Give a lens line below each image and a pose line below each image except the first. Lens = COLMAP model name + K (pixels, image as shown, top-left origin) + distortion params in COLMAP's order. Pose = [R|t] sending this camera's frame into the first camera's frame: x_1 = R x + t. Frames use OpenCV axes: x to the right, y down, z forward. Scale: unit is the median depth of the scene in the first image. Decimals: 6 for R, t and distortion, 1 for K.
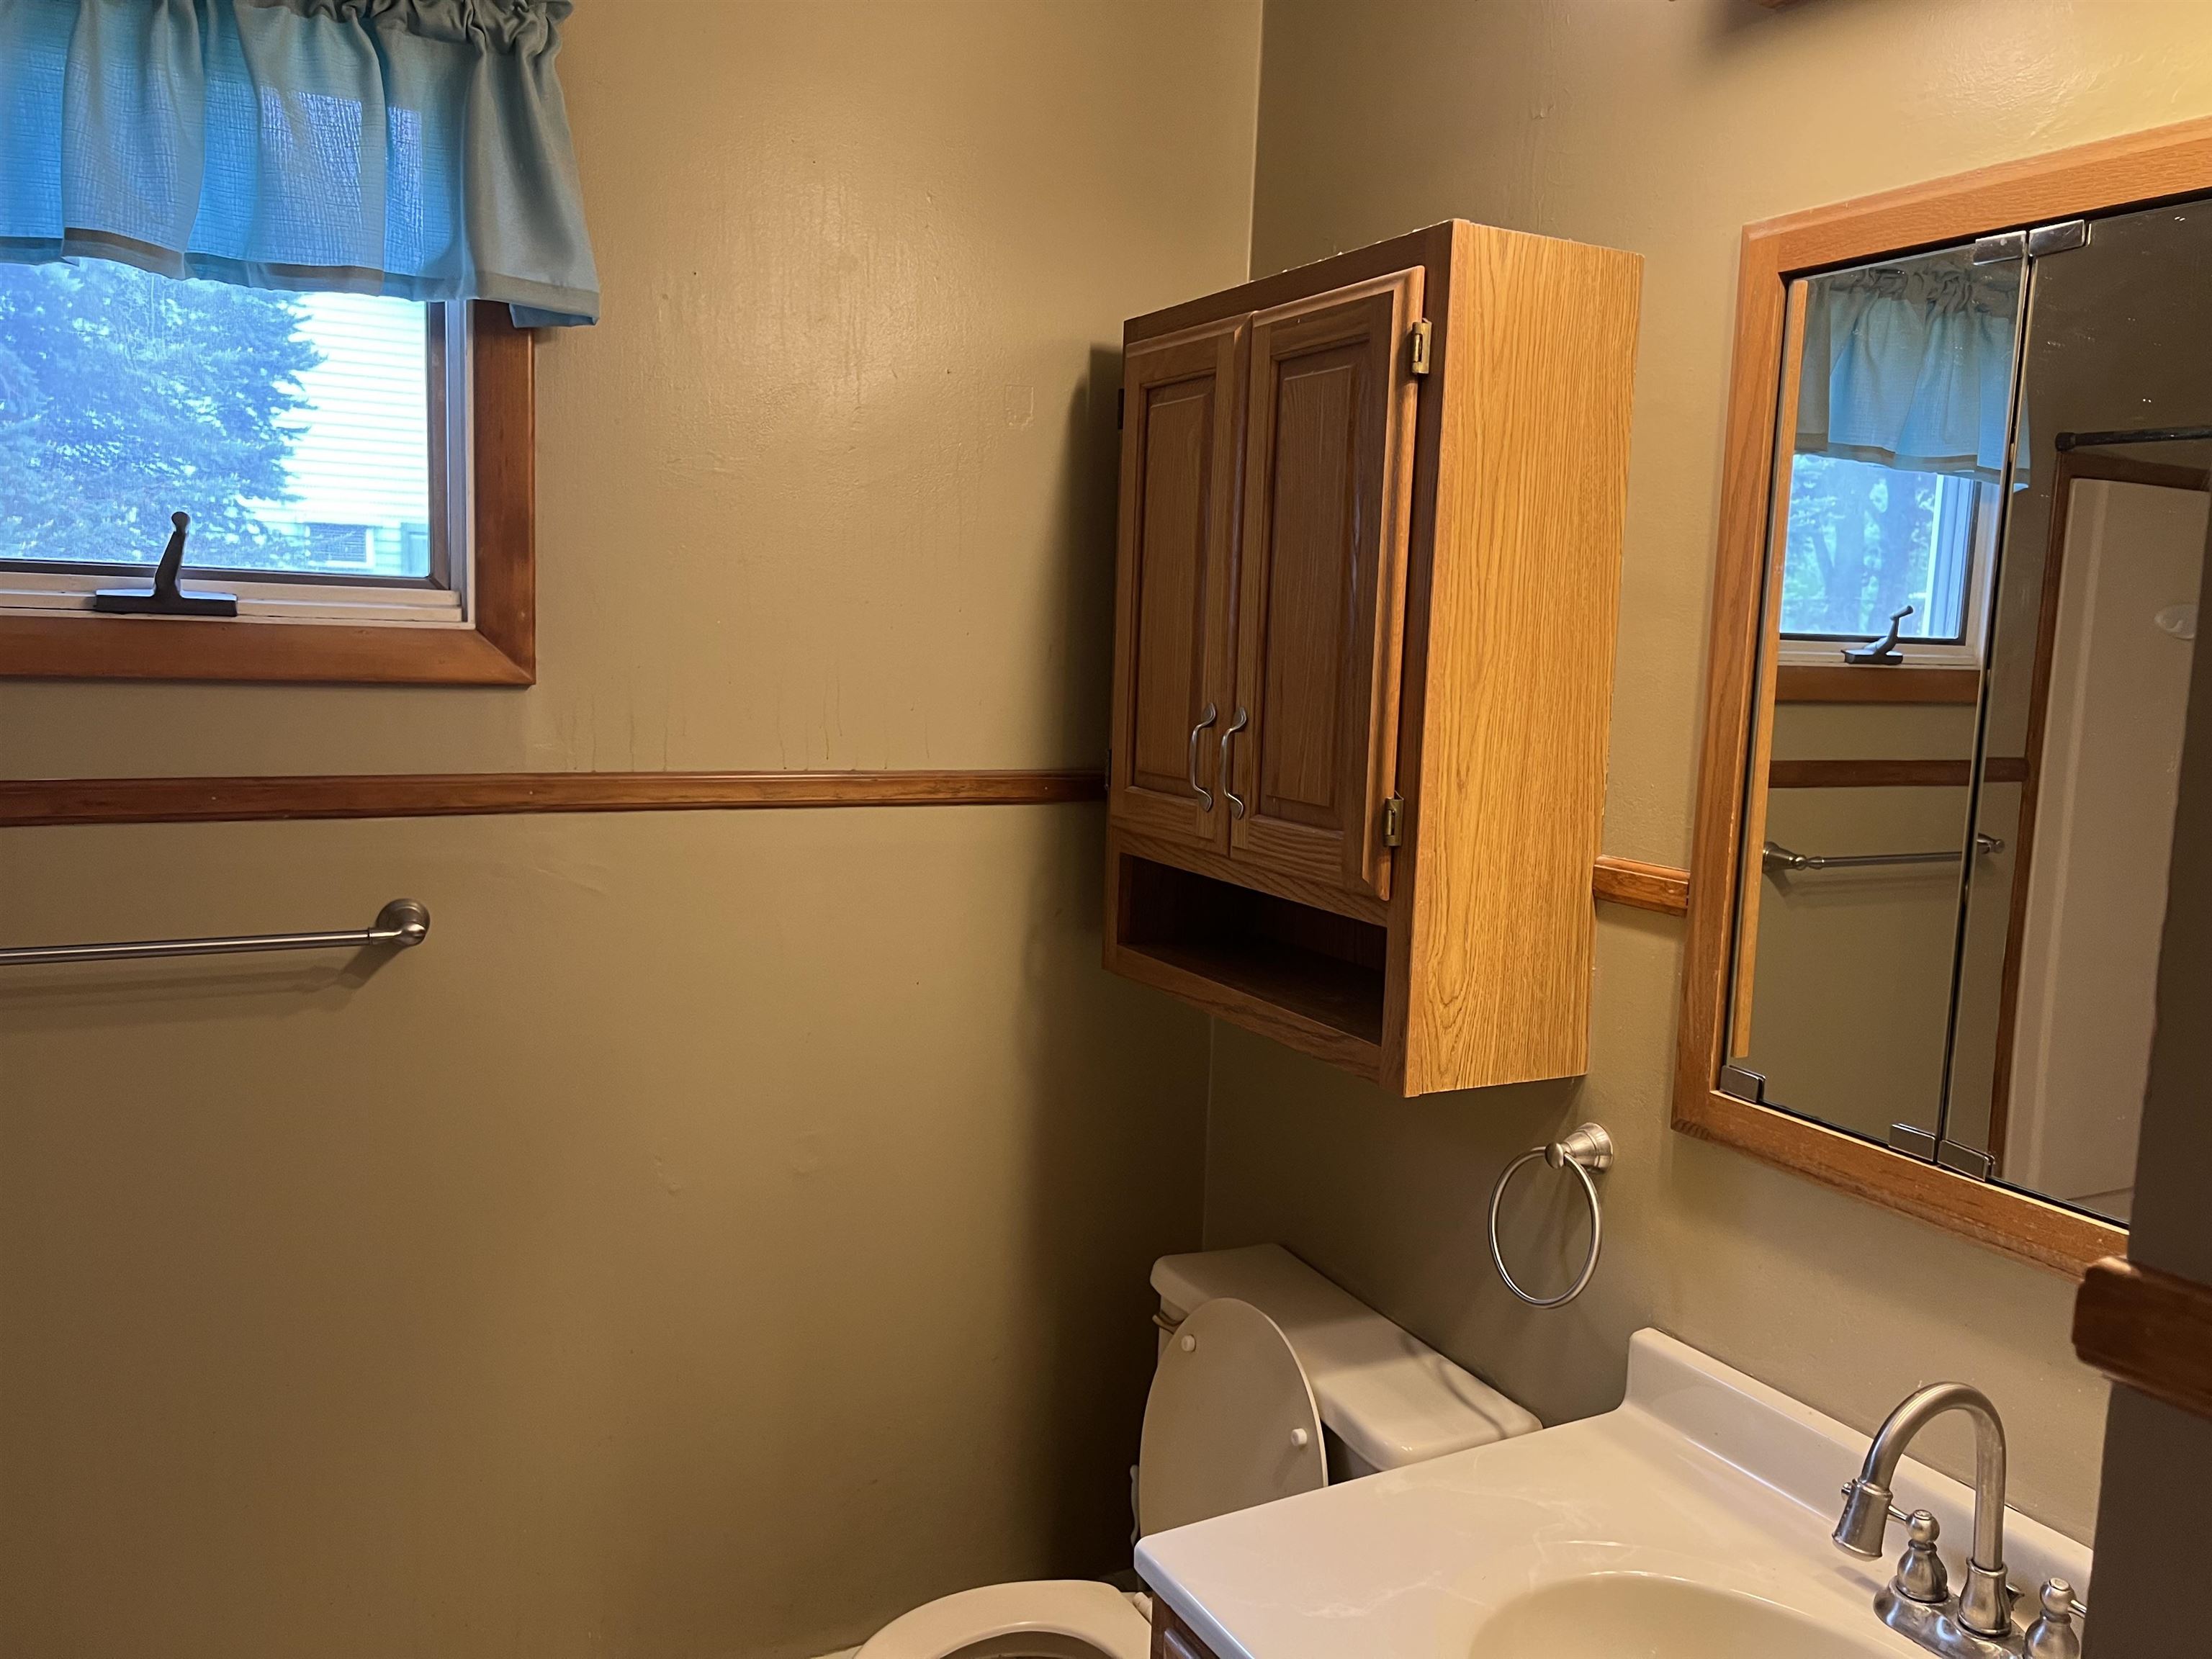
lens RADIAL K [[1703.3, 0, 1106.0], [0, 1703.3, 829.5], [0, 0, 1]] dist [0.045275, -0.056201]
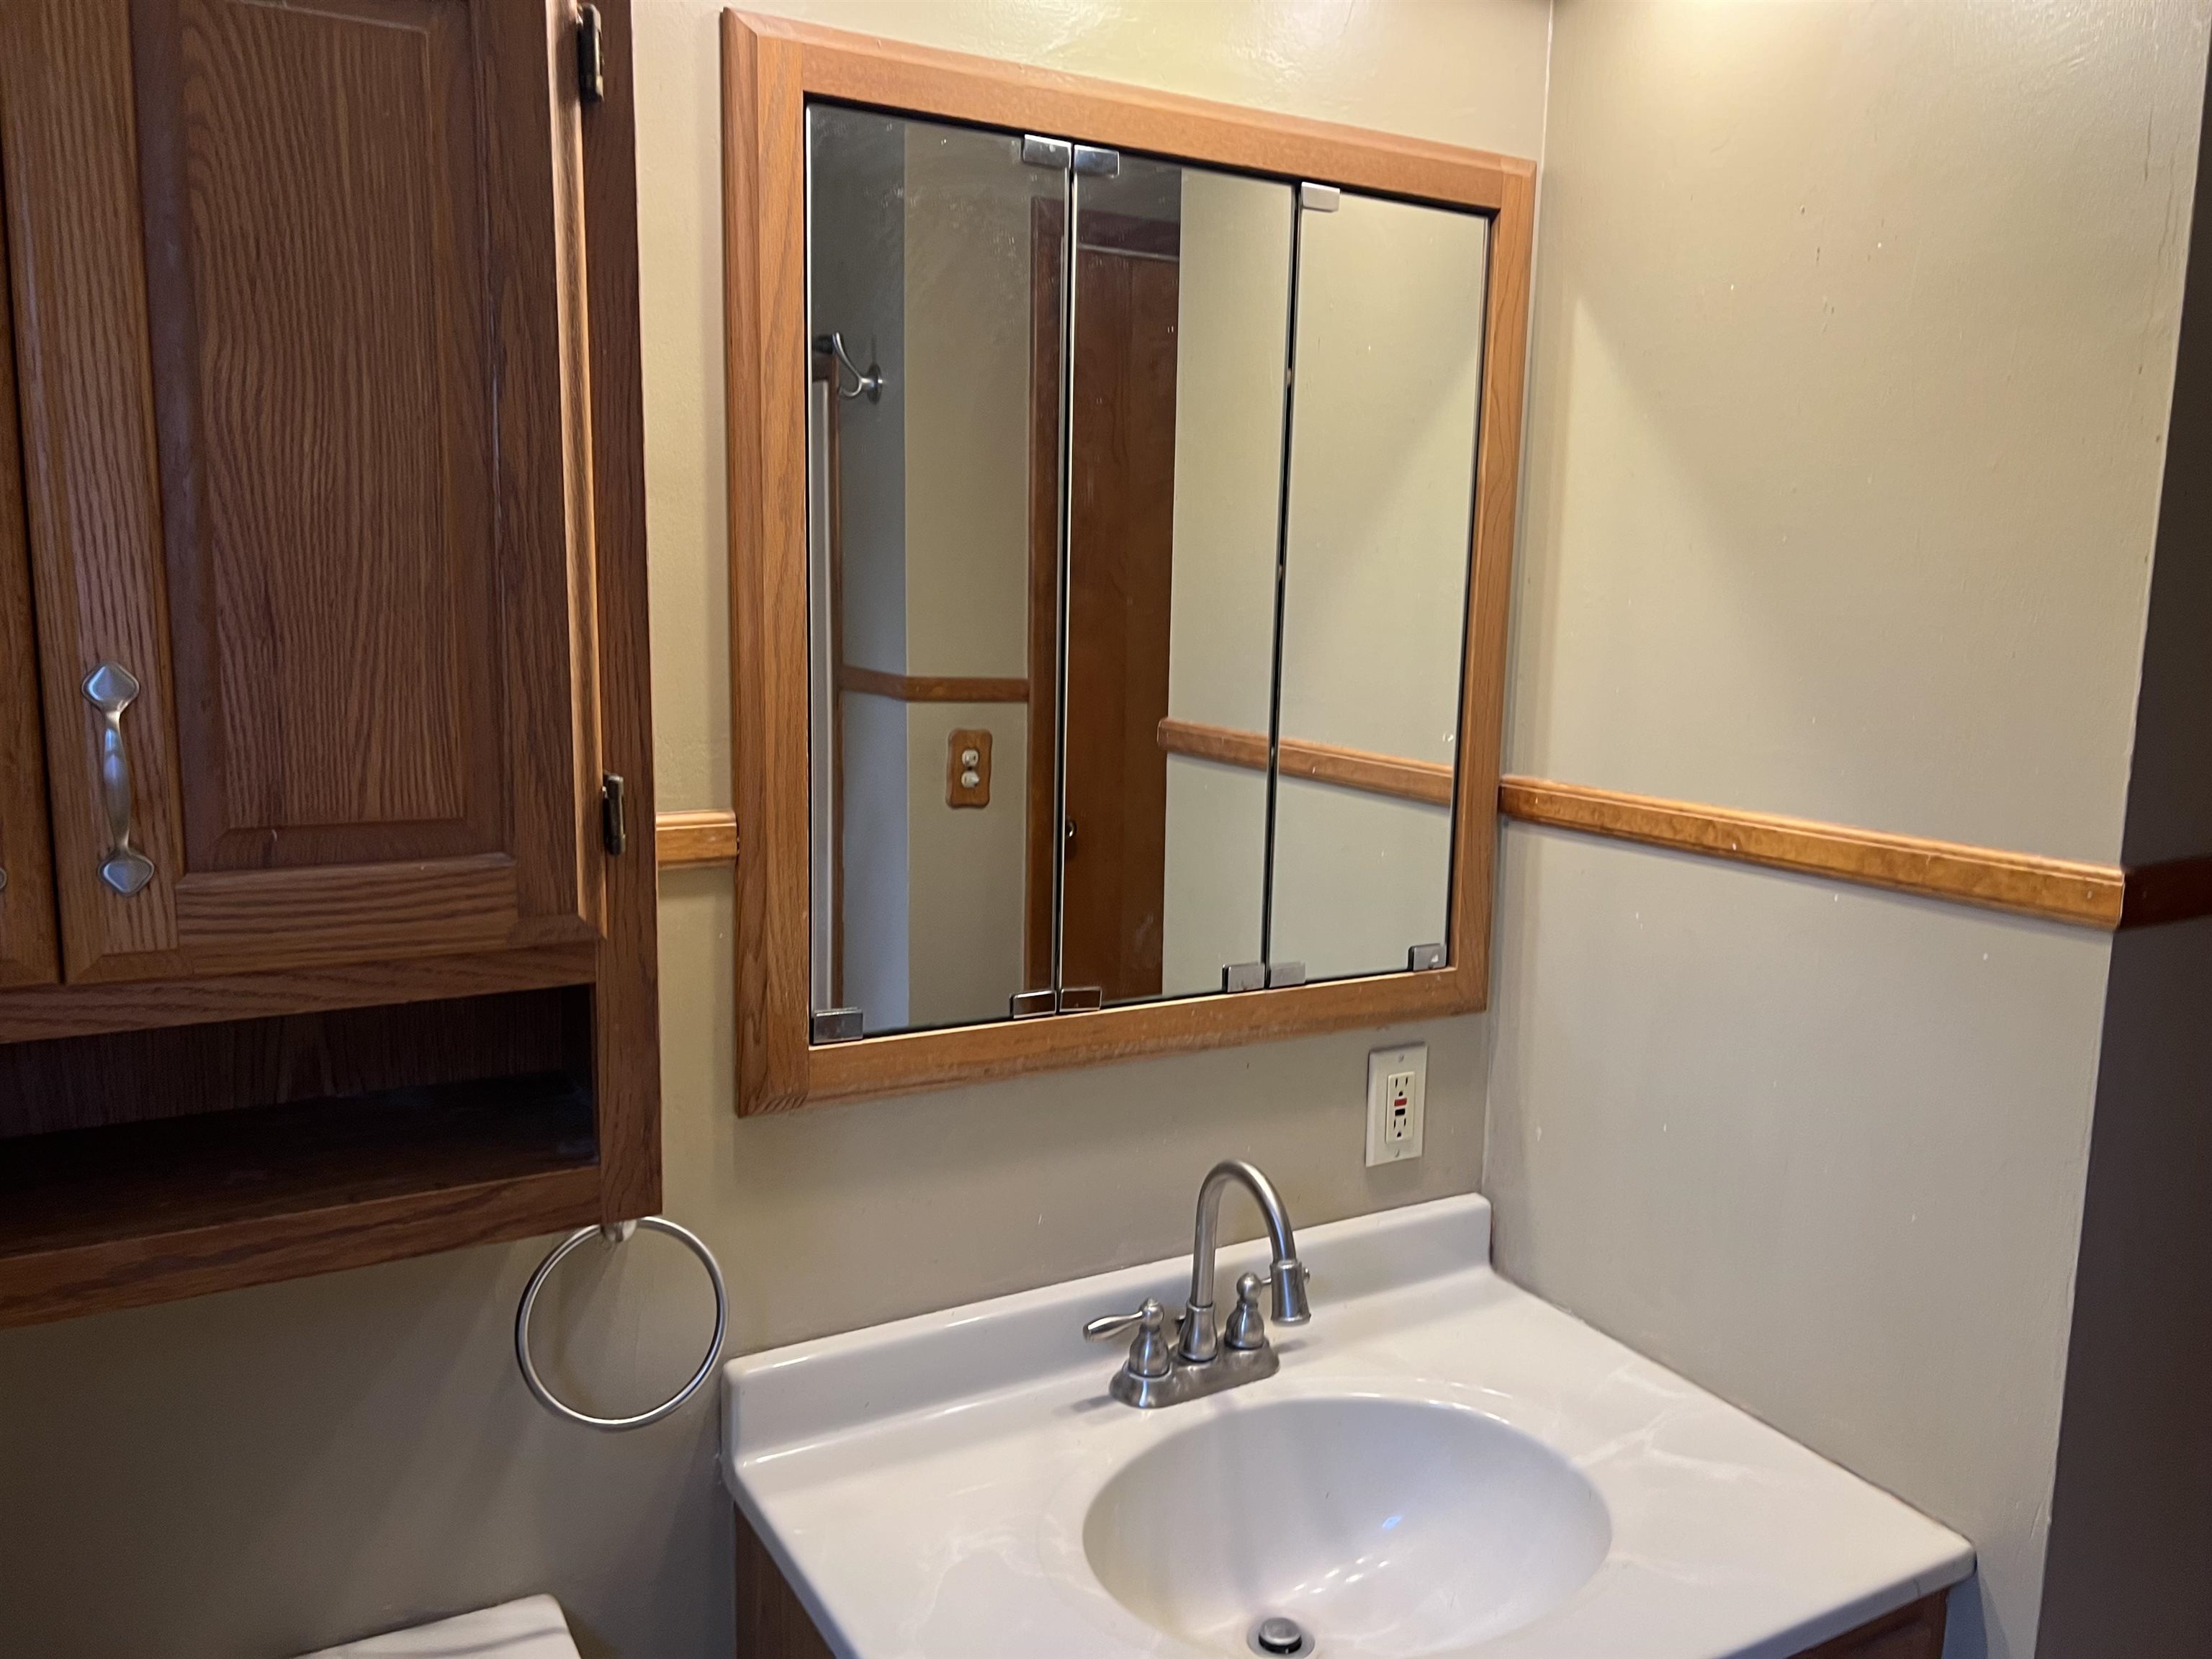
lens RADIAL K [[1703.3, 0, 1106.0], [0, 1703.3, 829.5], [0, 0, 1]] dist [0.045275, -0.056201]
pose [[-0.049669, -0.183007, 0.981856, -0.469849], [0.096688, 0.977571, 0.187099, -0.100937], [-0.994075, 0.104227, -0.030861, 0.832683]]
